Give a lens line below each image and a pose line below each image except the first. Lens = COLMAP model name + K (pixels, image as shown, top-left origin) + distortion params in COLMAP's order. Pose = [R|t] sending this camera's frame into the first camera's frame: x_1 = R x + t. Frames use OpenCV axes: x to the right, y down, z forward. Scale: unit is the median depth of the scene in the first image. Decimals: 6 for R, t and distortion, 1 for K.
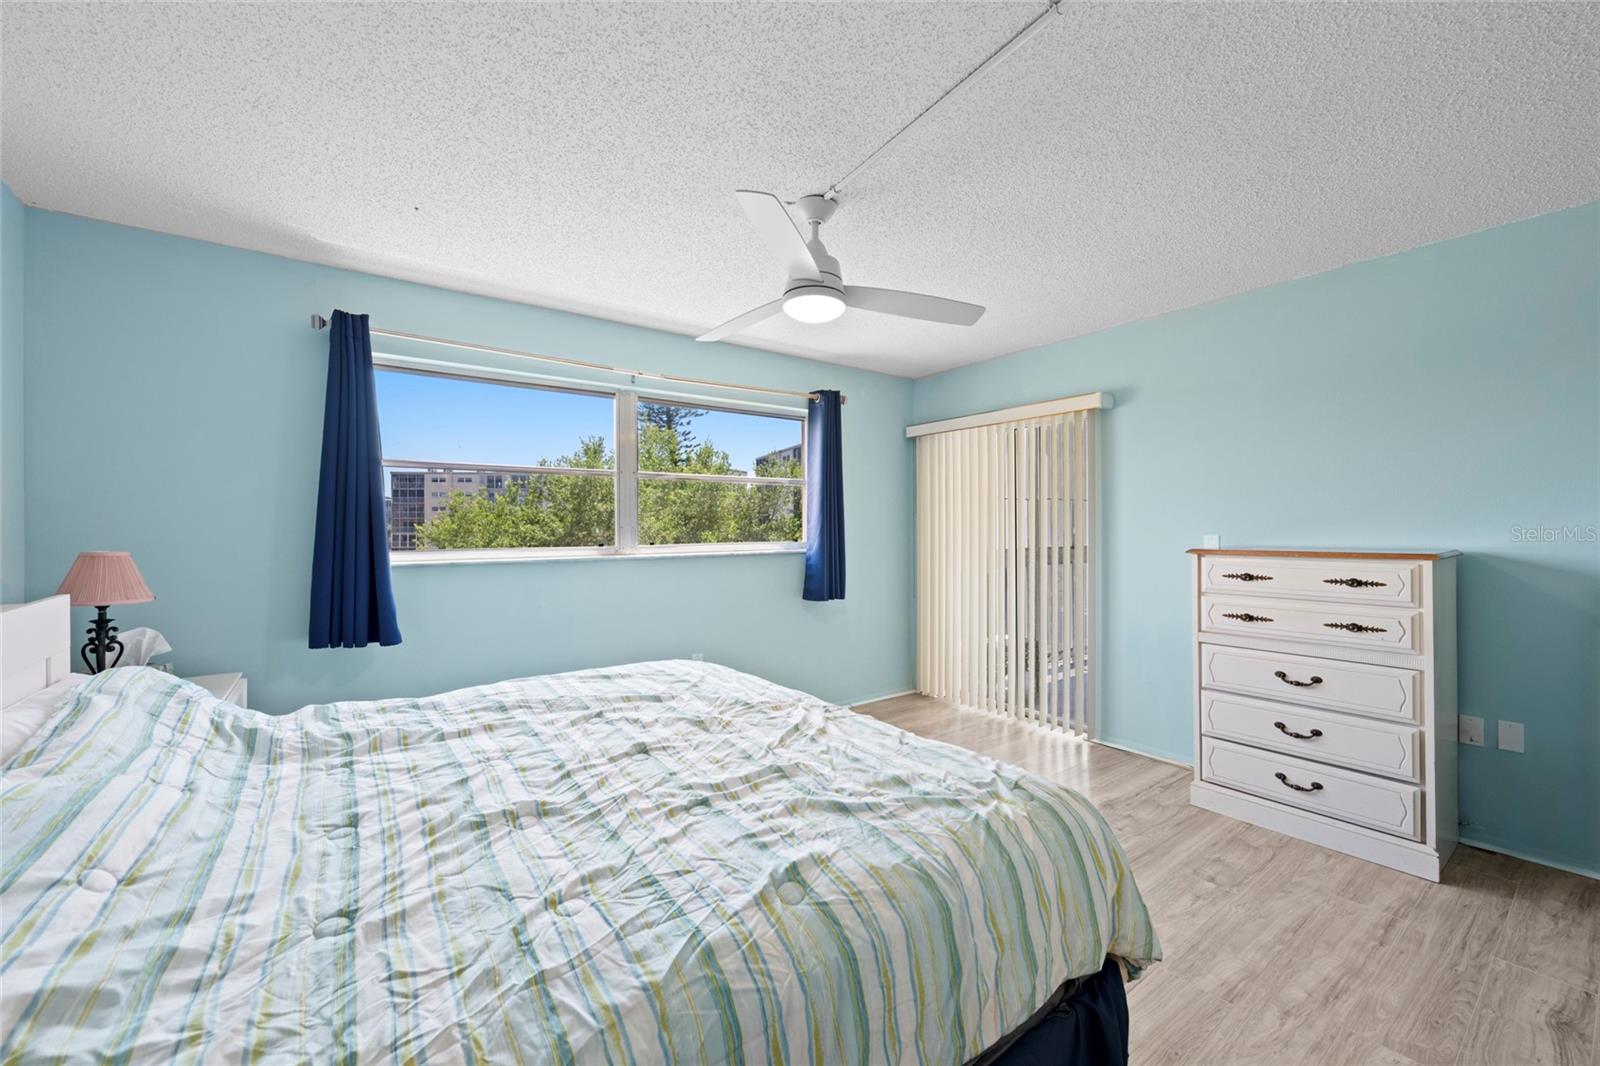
lens RADIAL K [[635.7, 0, 799.5], [0, 635.7, 518.0], [0, 0, 1]] dist [-0.002436, -0.000423]
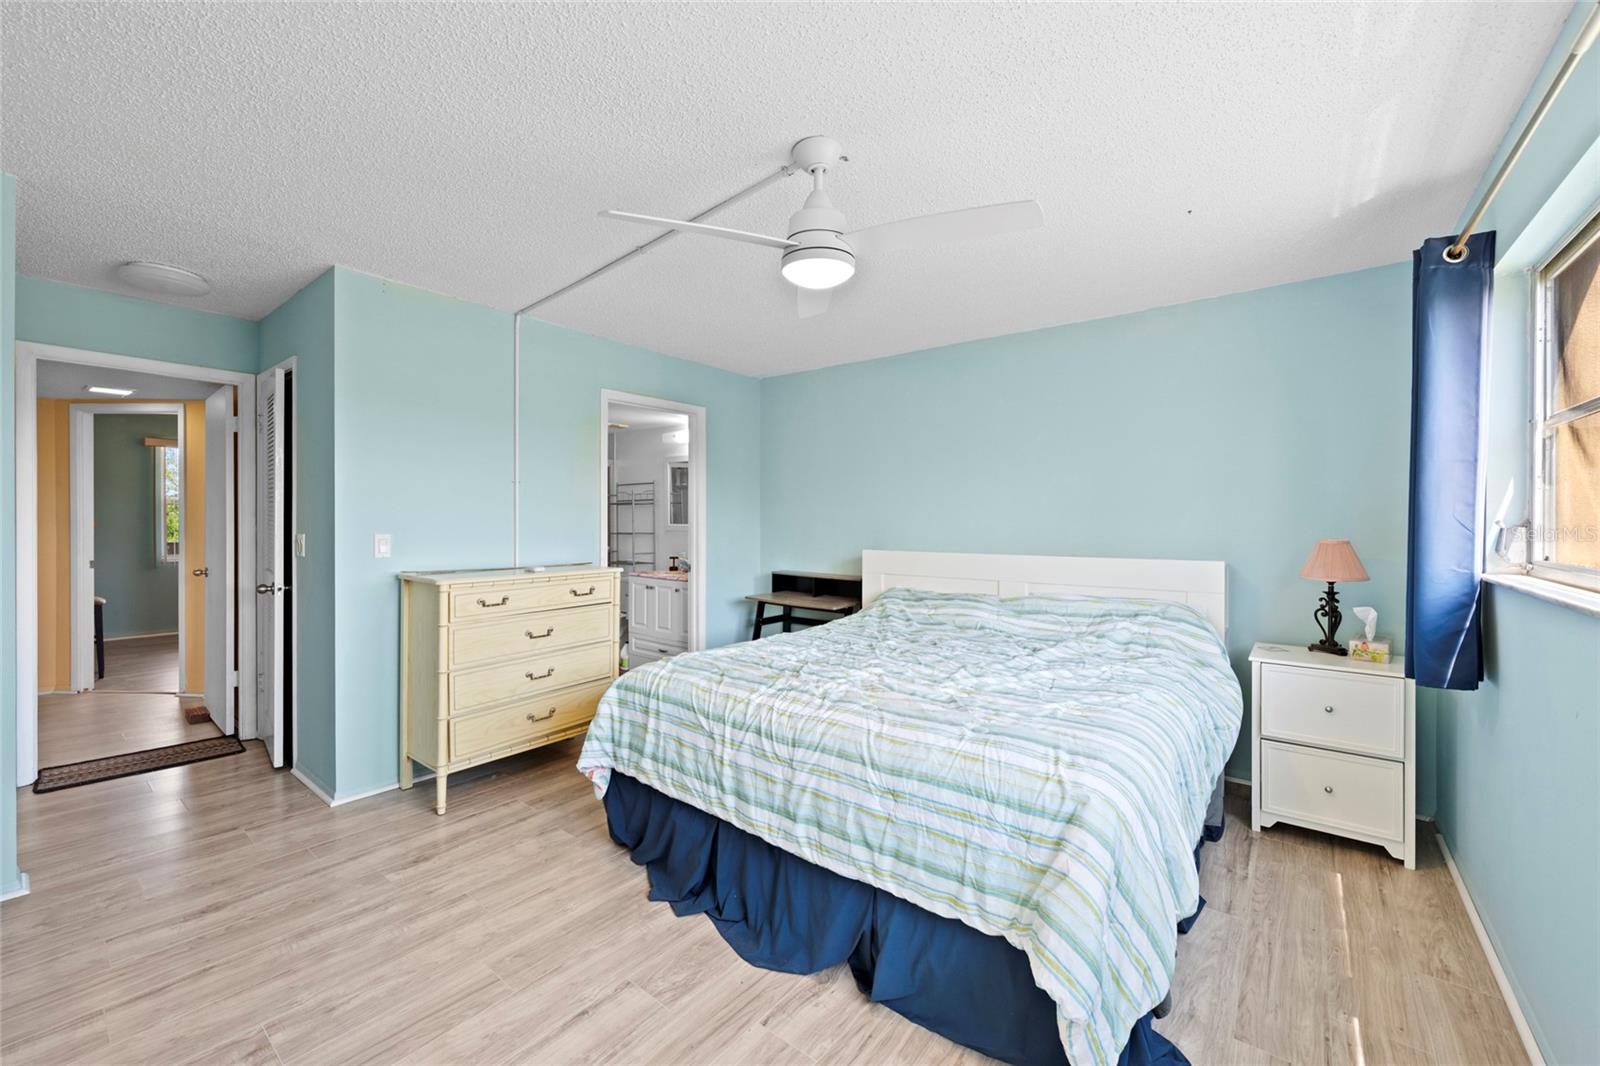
lens RADIAL K [[635.7, 0, 799.5], [0, 635.7, 518.0], [0, 0, 1]] dist [-0.002436, -0.000423]
pose [[-0.955705, -0.004093, -0.294298, 0.325522], [-0.000591, 0.999928, -0.011988, 0.021552], [0.294326, -0.011283, -0.955639, 1.880591]]
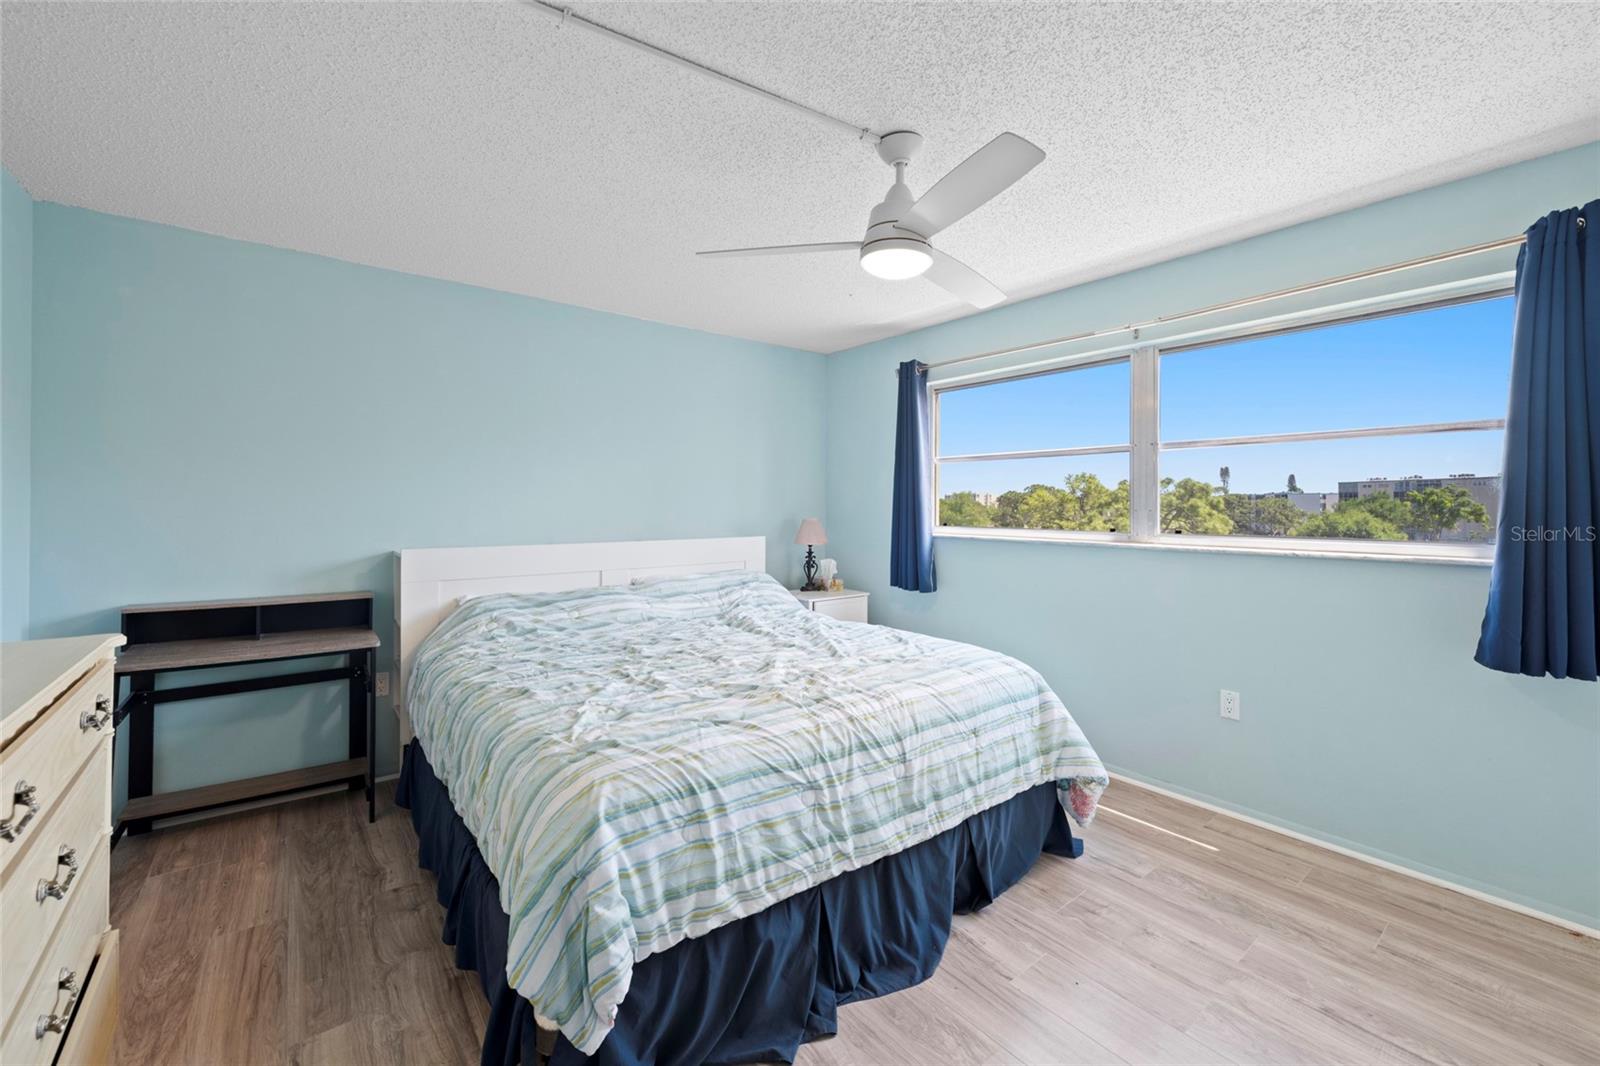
lens RADIAL K [[635.7, 0, 799.5], [0, 635.7, 518.0], [0, 0, 1]] dist [-0.002436, -0.000423]
pose [[0.059323, 0.015780, -0.998114, 0.925222], [0.007379, 0.999841, 0.016246, 0.014607], [0.998212, -0.008329, 0.059197, 0.822945]]
